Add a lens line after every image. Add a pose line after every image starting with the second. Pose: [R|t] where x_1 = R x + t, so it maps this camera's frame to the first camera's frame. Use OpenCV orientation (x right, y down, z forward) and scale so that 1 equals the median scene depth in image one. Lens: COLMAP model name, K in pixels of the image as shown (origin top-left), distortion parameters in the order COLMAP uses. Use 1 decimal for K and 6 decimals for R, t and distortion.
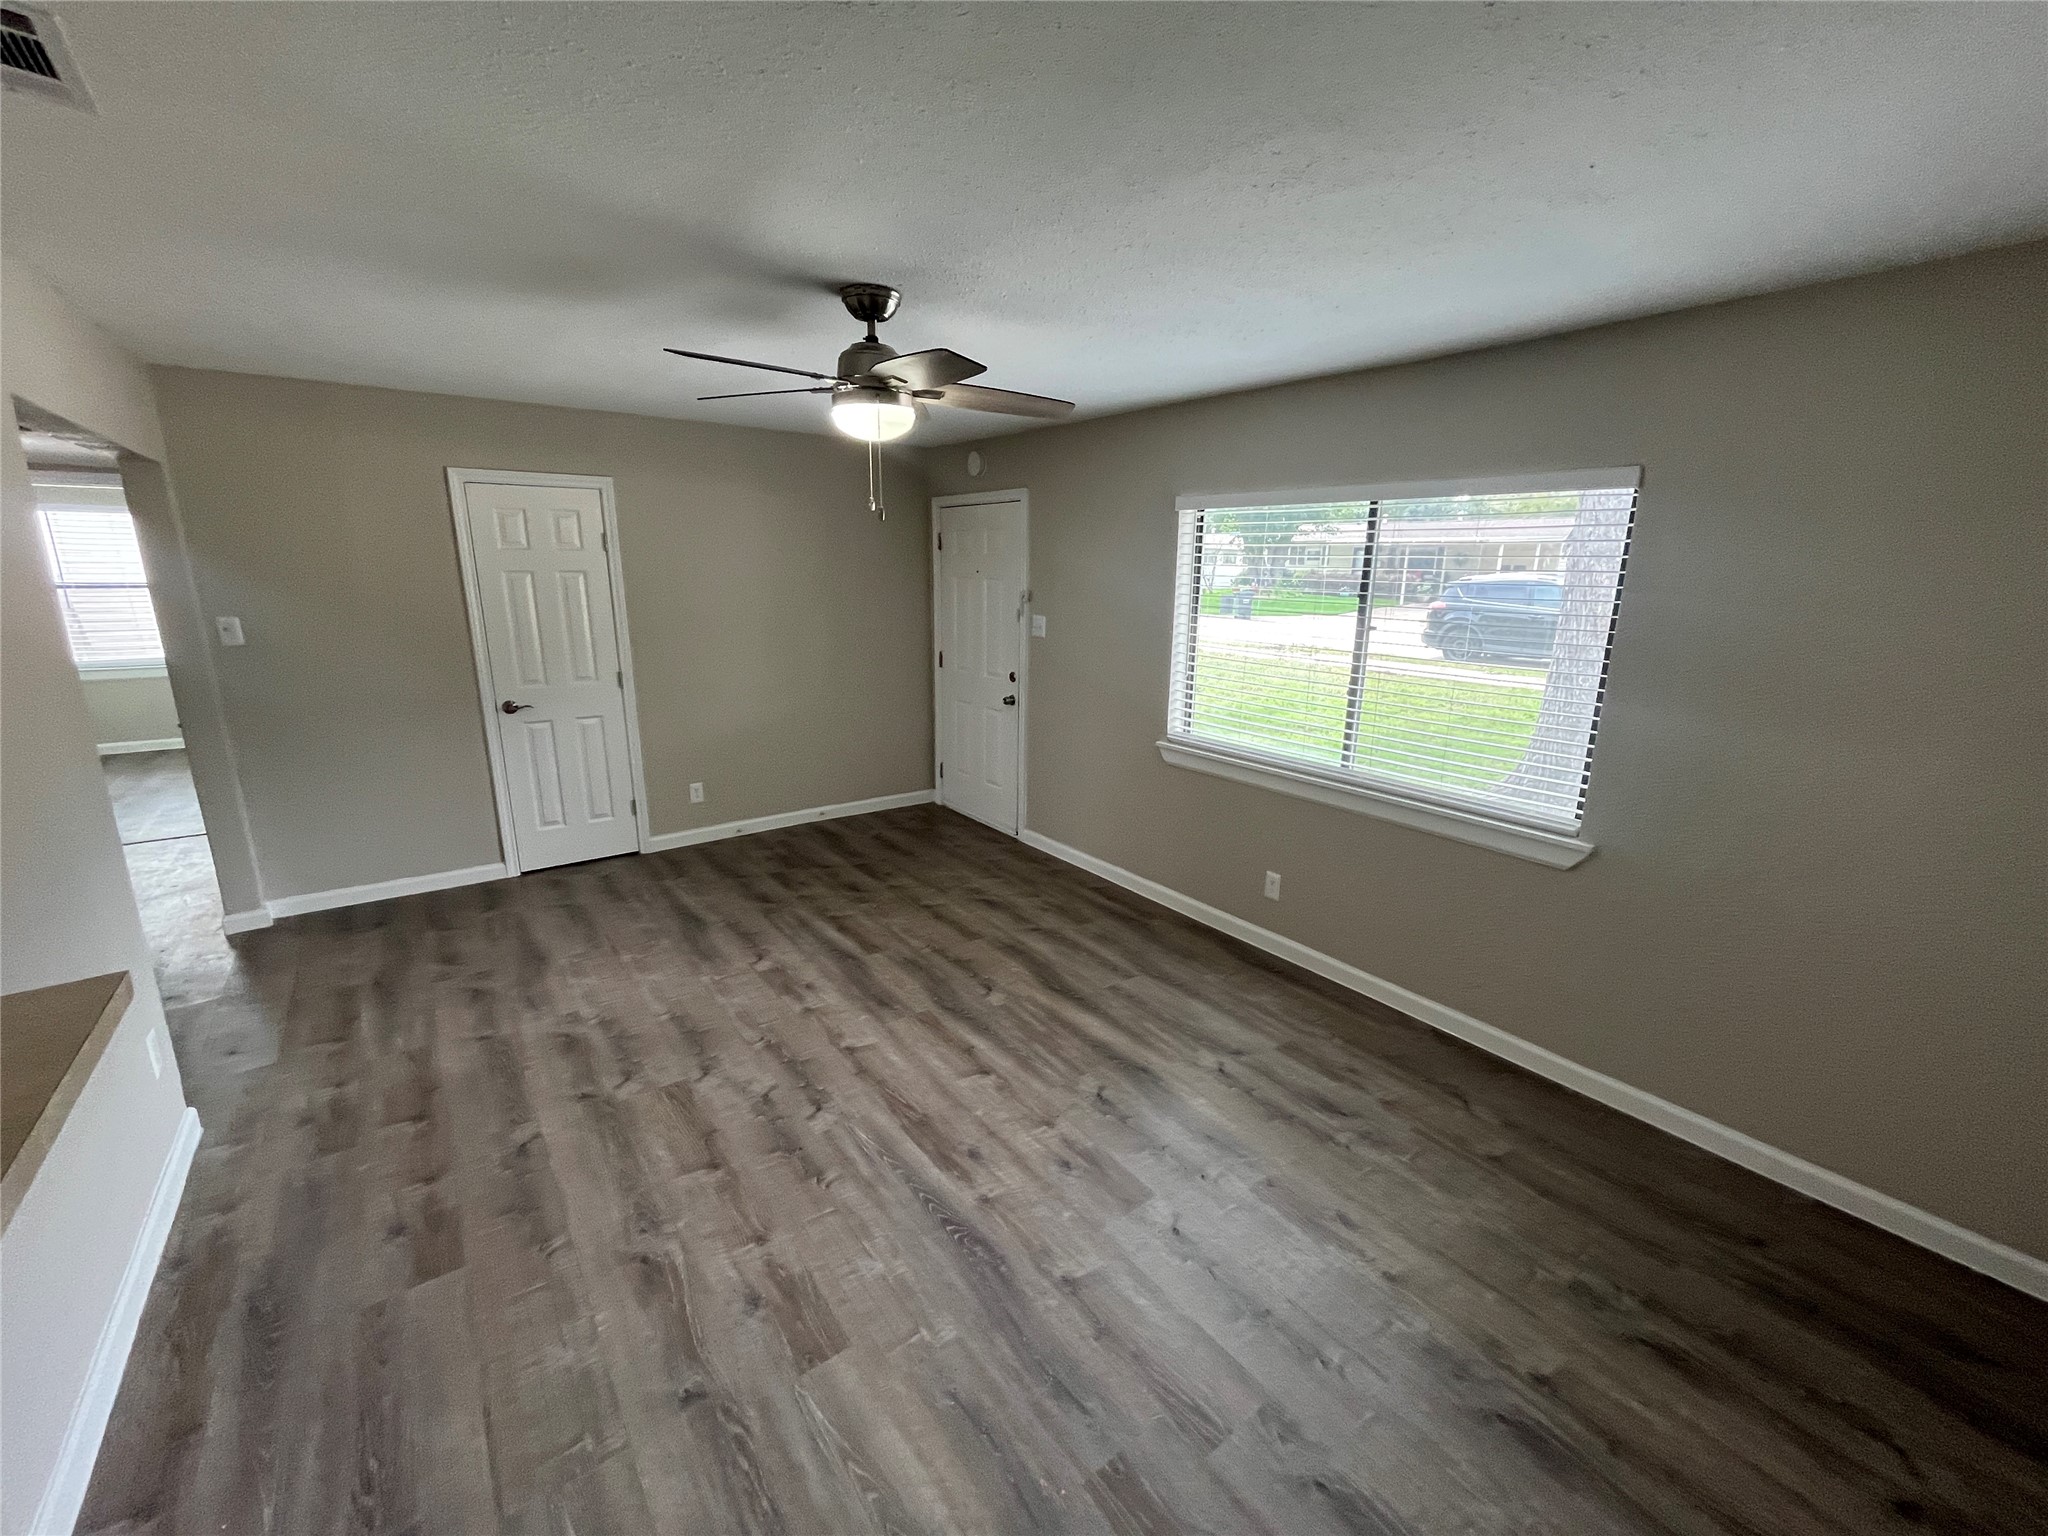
lens RADIAL K [[825.8, 0, 1024.0], [0, 825.8, 768.0], [0, 0, 1]] dist [-0.003129, 0.000086]
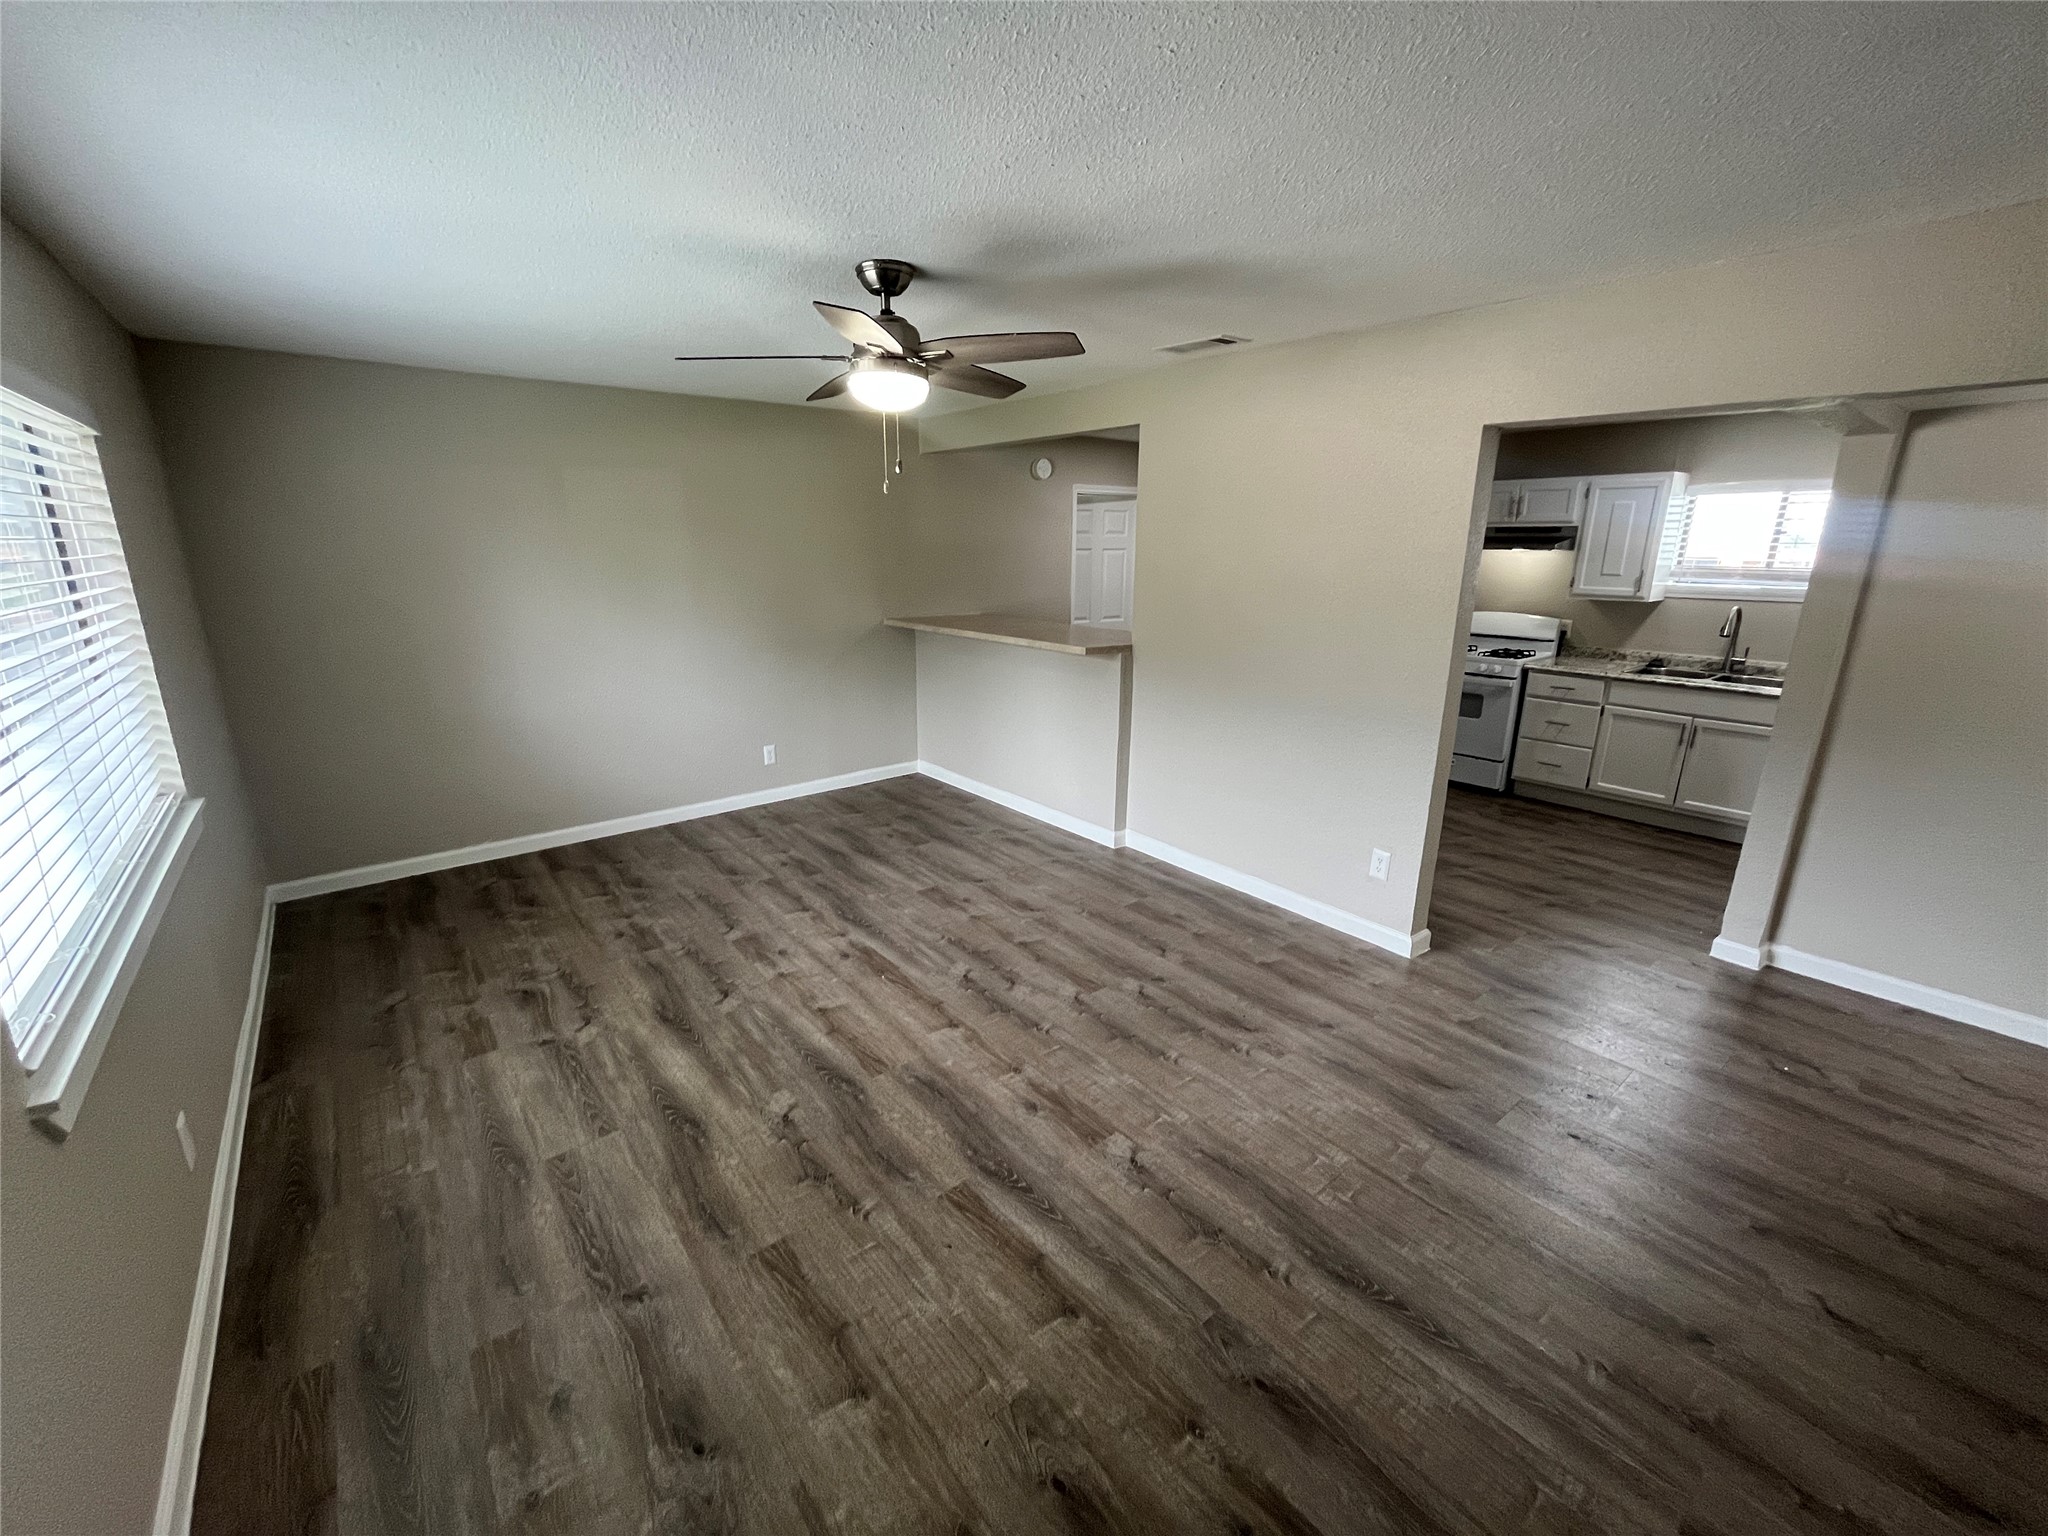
lens RADIAL K [[825.8, 0, 1024.0], [0, 825.8, 768.0], [0, 0, 1]] dist [-0.003129, 0.000086]
pose [[-0.999171, -0.012790, -0.038661, -0.246989], [-0.029975, 0.873628, 0.485671, -0.404446], [0.027563, 0.486427, -0.873287, 1.676674]]
